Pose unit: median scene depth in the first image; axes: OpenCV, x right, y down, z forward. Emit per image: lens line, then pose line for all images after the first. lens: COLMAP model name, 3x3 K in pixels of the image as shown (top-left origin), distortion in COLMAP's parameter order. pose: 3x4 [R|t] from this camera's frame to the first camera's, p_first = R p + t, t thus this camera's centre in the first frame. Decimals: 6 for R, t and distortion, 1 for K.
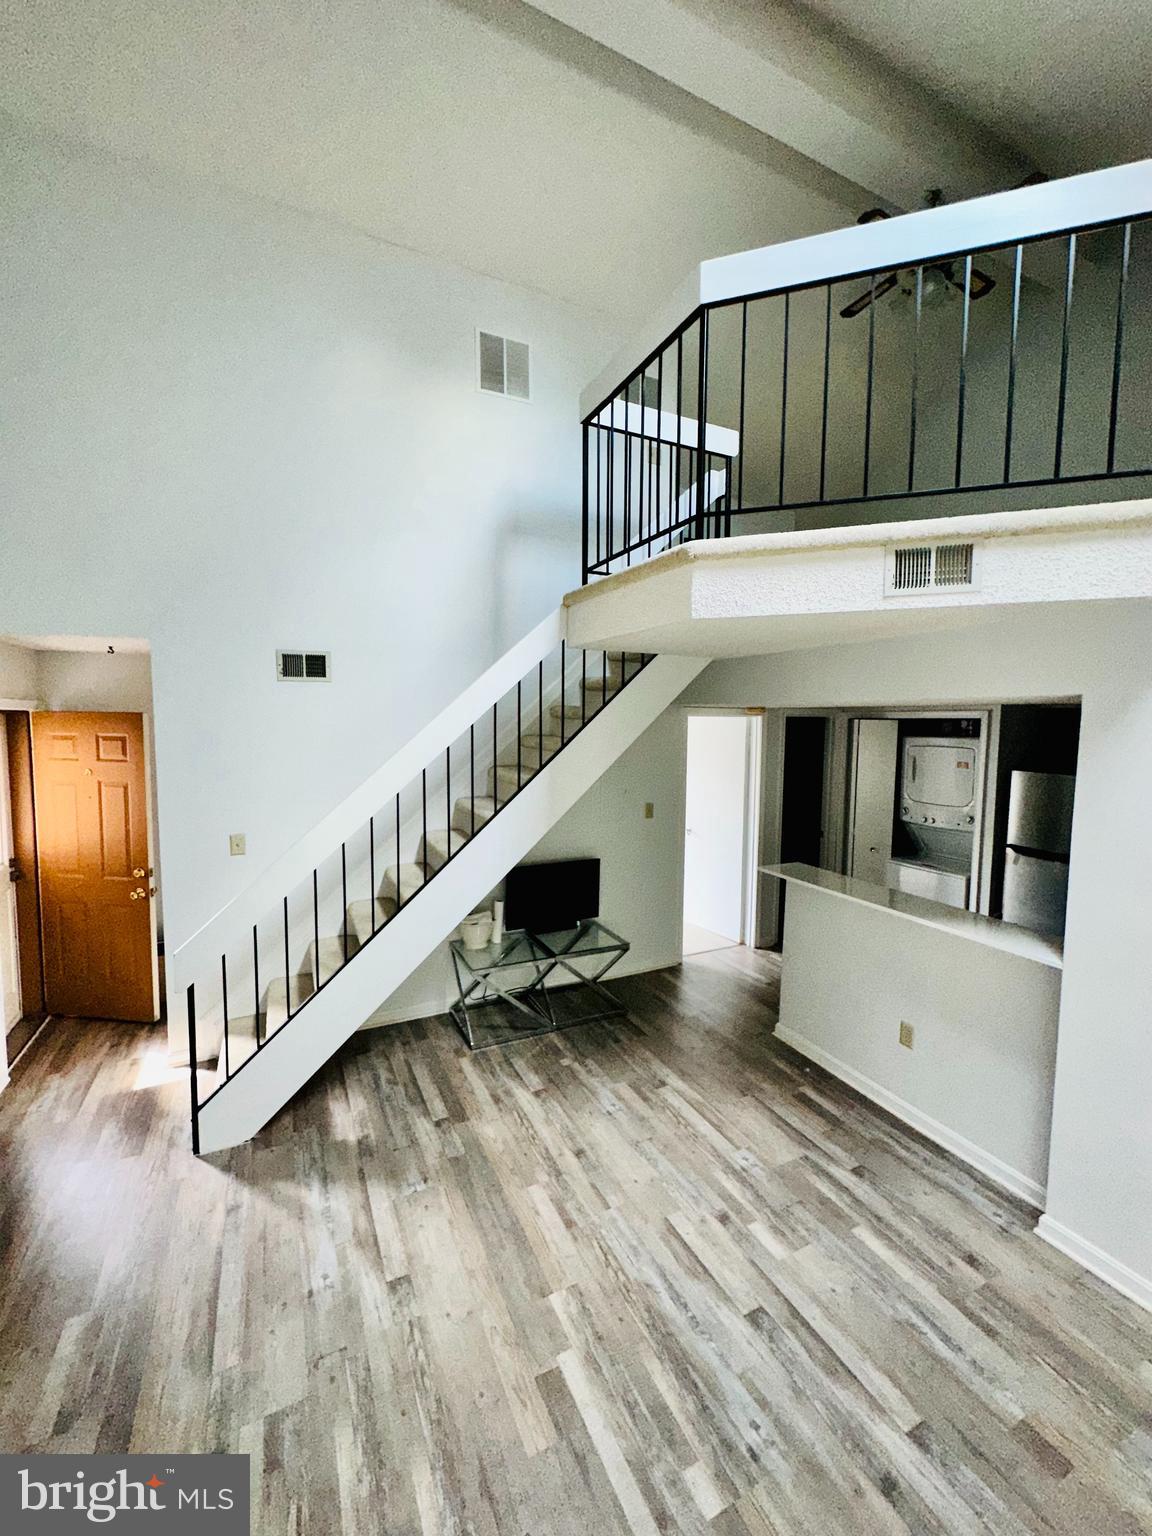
lens RADIAL K [[612.2, 0, 576.2], [0, 612.2, 766.5], [0, 0, 1]] dist [-0.004107, 0.001618]
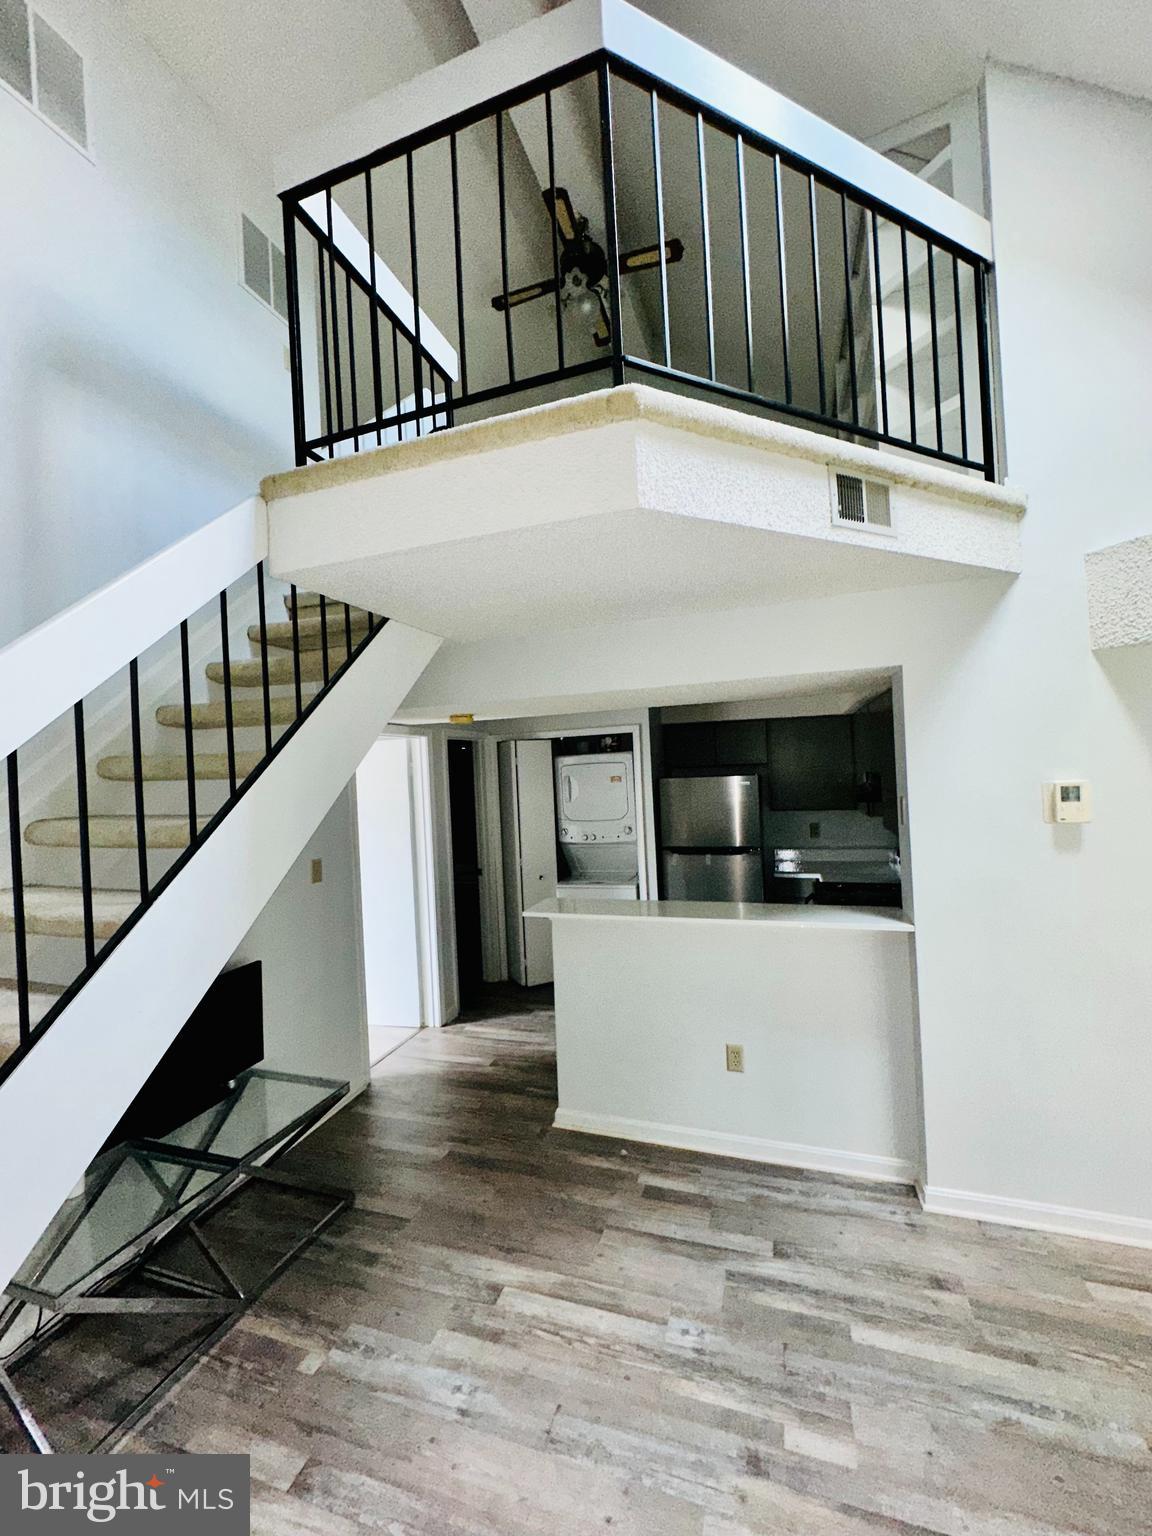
lens RADIAL K [[612.2, 0, 576.9], [0, 612.2, 767.0], [0, 0, 1]] dist [-0.004107, 0.001618]
pose [[0.701596, -0.039151, 0.711498, -0.266844], [0.108065, 0.992786, -0.051932, 0.042073], [-0.704333, 0.113323, 0.700766, 0.542680]]
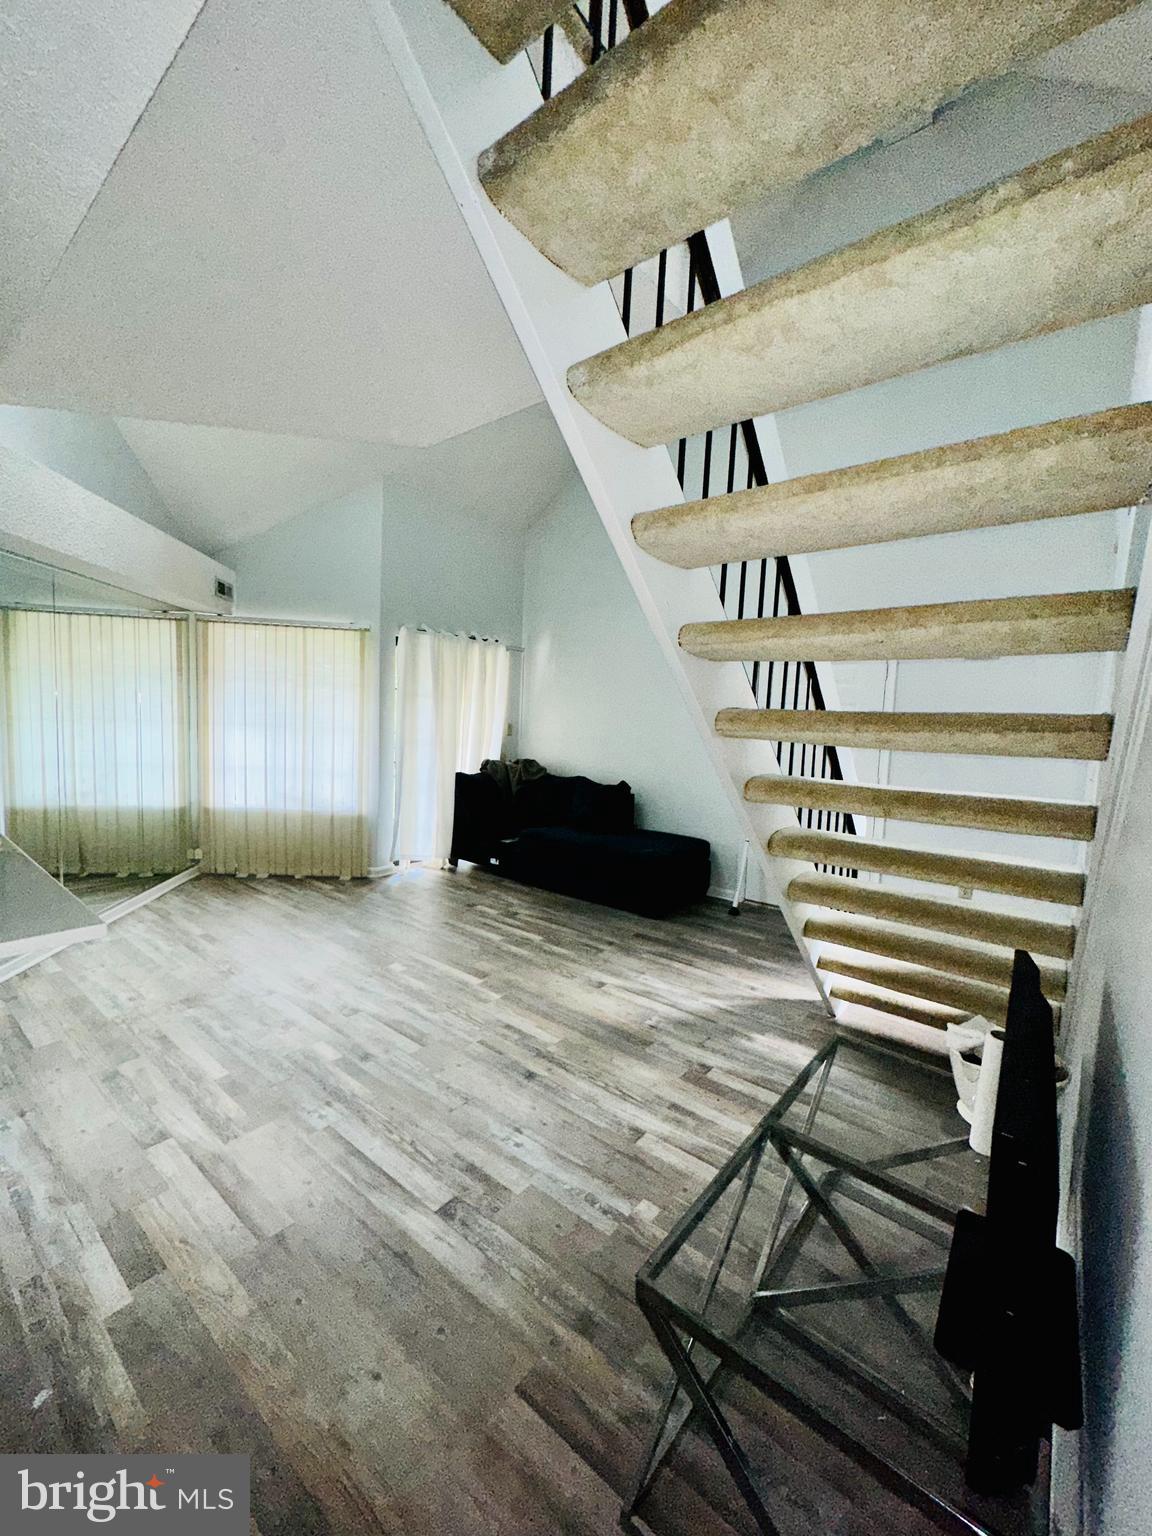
lens RADIAL K [[612.2, 0, 577.5], [0, 612.2, 766.5], [0, 0, 1]] dist [-0.004107, 0.001618]
pose [[-0.903456, -0.015490, -0.428401, 0.324342], [-0.086056, 0.985557, 0.145847, 0.077961], [0.419954, 0.168633, -0.891741, 1.746507]]
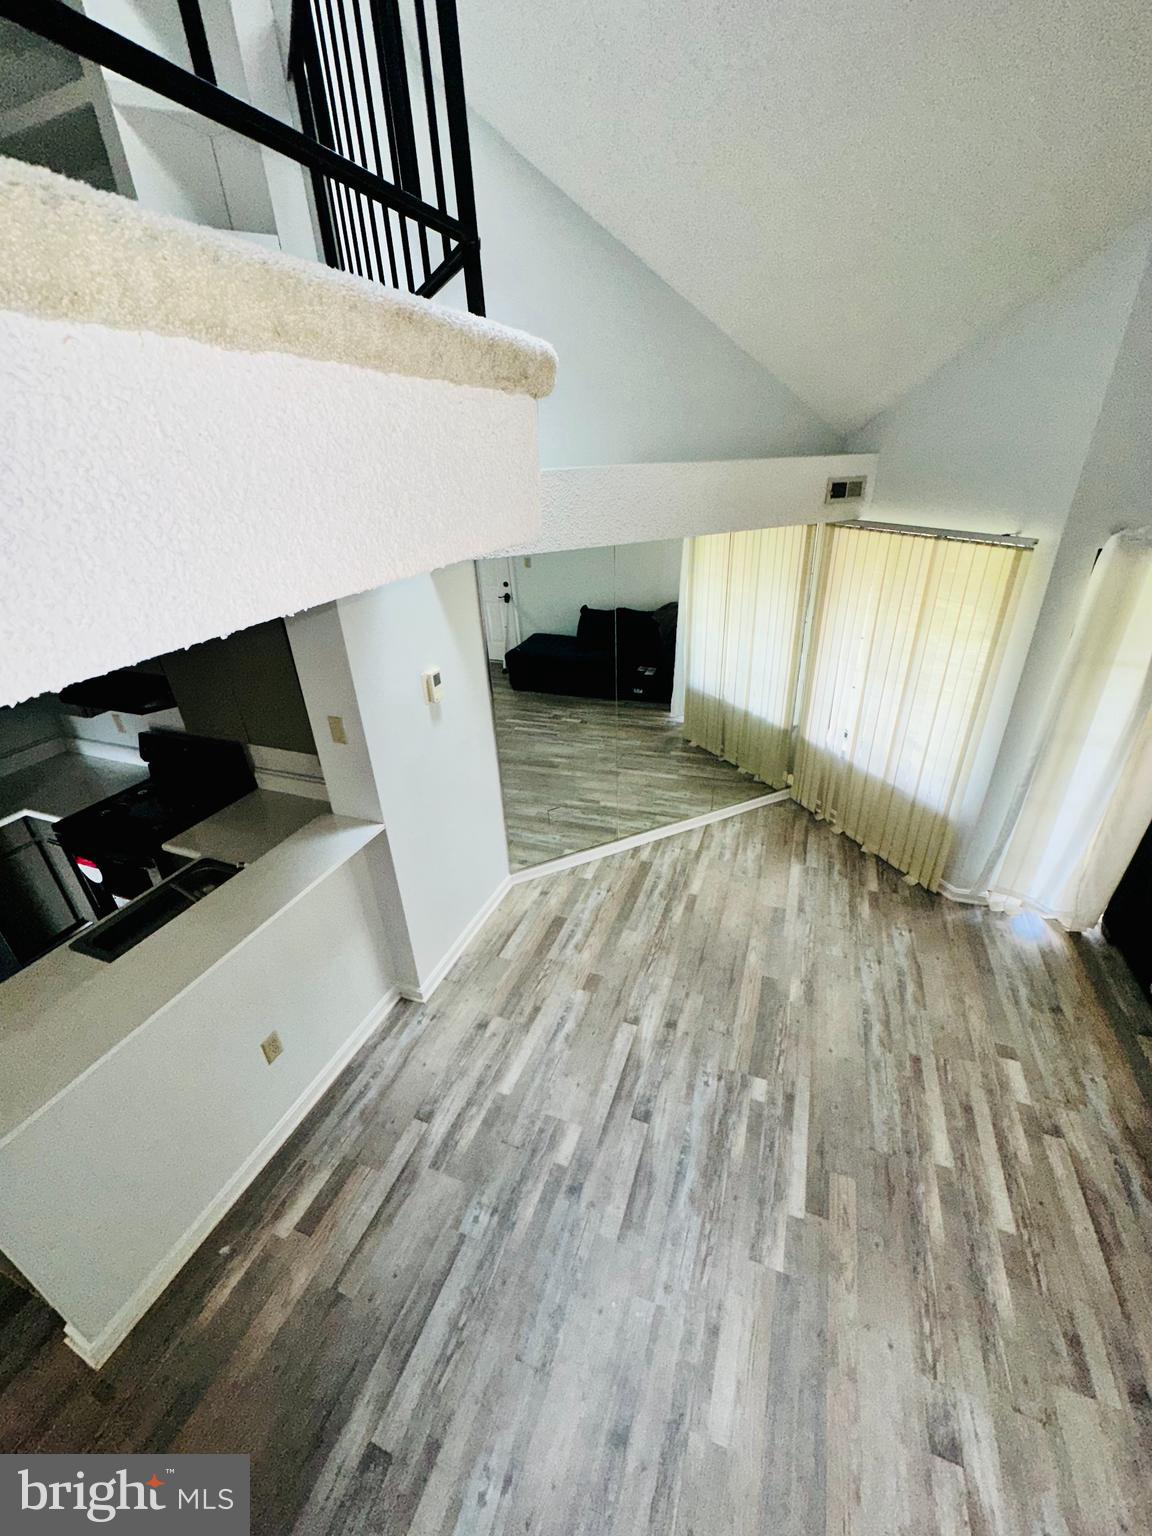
lens RADIAL K [[612.2, 0, 575.8], [0, 612.2, 766.8], [0, 0, 1]] dist [-0.004107, 0.001618]
pose [[-0.680871, -0.319793, 0.658898, -0.158242], [0.090026, 0.856274, 0.508616, -0.278349], [-0.726849, 0.405620, -0.554223, 1.117816]]
